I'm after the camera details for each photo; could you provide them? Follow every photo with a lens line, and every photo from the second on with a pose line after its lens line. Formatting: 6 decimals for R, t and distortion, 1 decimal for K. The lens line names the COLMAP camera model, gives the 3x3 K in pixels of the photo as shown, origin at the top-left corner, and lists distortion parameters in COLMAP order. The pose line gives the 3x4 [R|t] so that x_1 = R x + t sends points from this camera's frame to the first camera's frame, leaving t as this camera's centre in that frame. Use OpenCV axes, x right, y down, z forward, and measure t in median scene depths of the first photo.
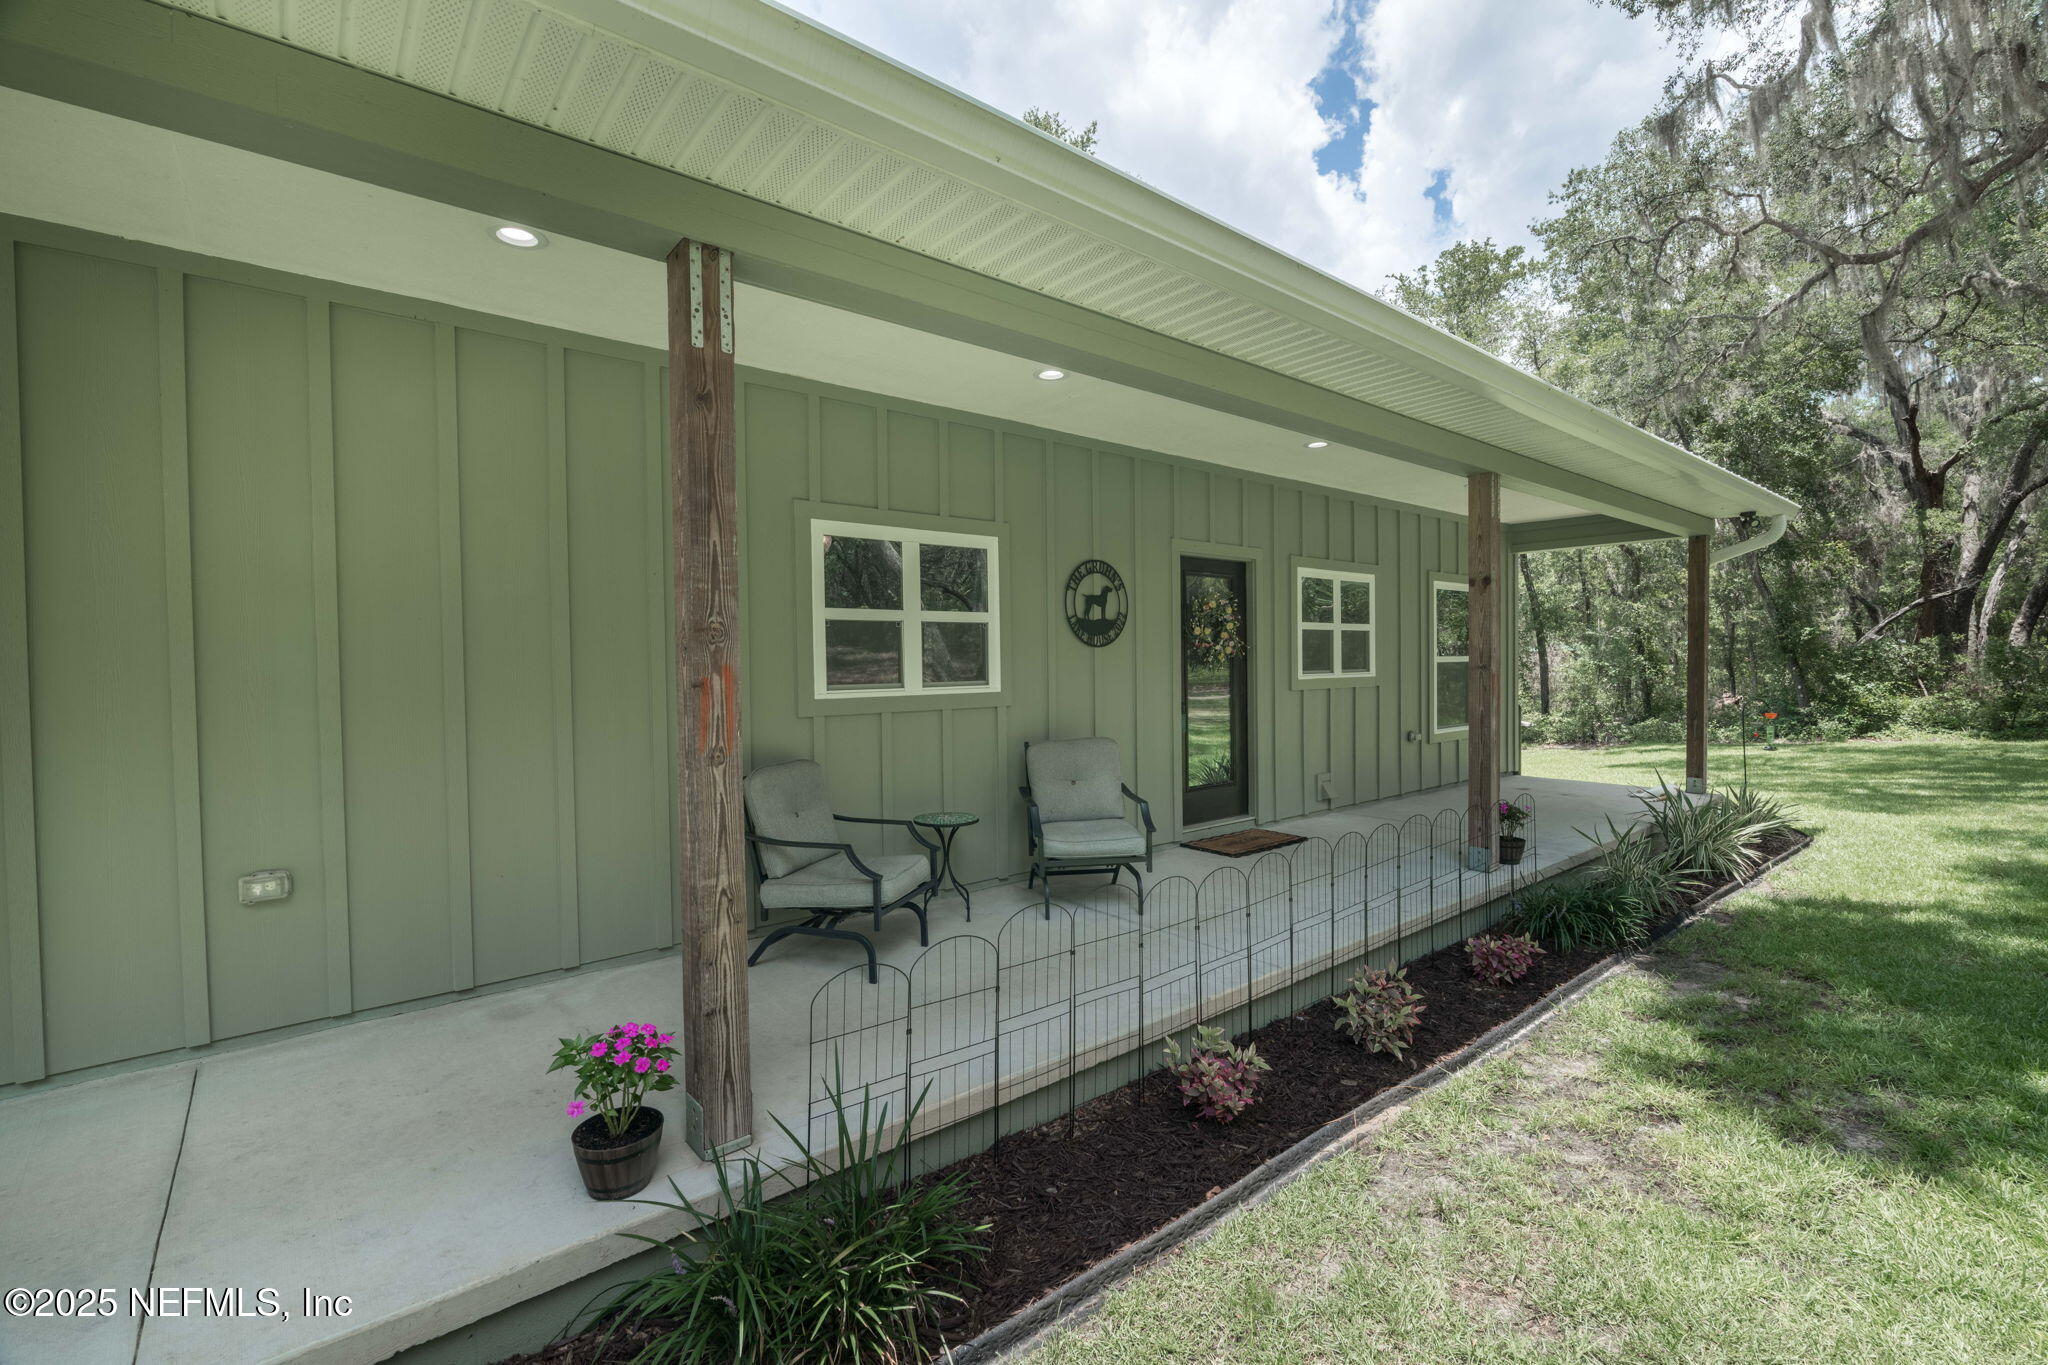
lens RADIAL K [[891.8, 0, 1025.0], [0, 891.8, 687.8], [0, 0, 1]] dist [-0.003153, -0.000060]
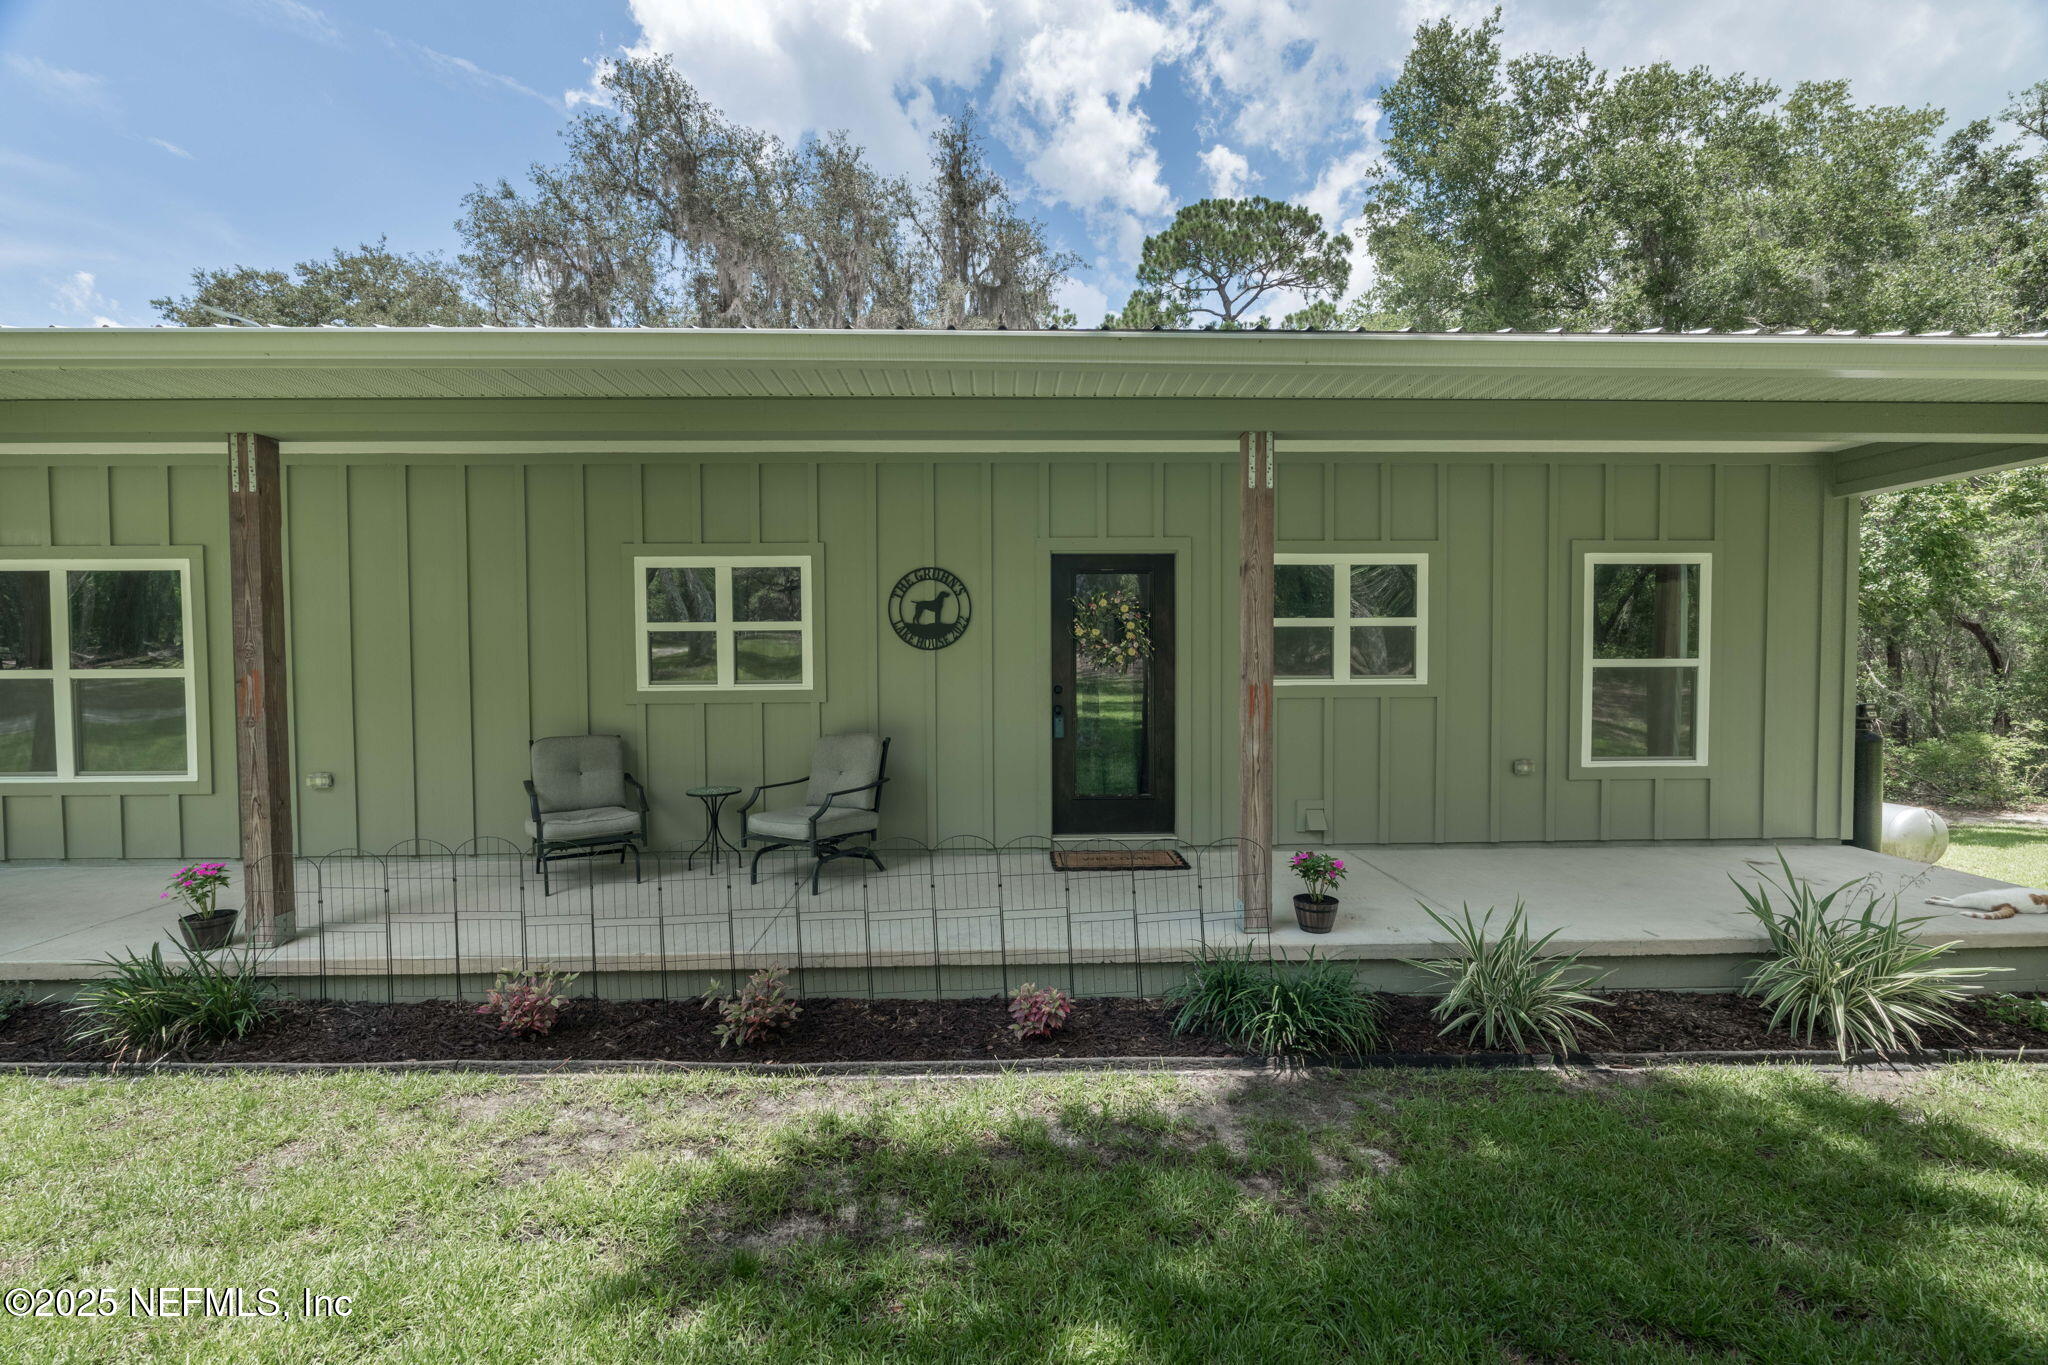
lens RADIAL K [[891.8, 0, 1025.0], [0, 891.8, 687.8], [0, 0, 1]] dist [-0.003153, -0.000060]
pose [[0.786847, 0.030146, -0.616412, 0.844678], [-0.021237, 0.999537, 0.021775, -0.026831], [0.616783, -0.004043, 0.787123, 0.243340]]
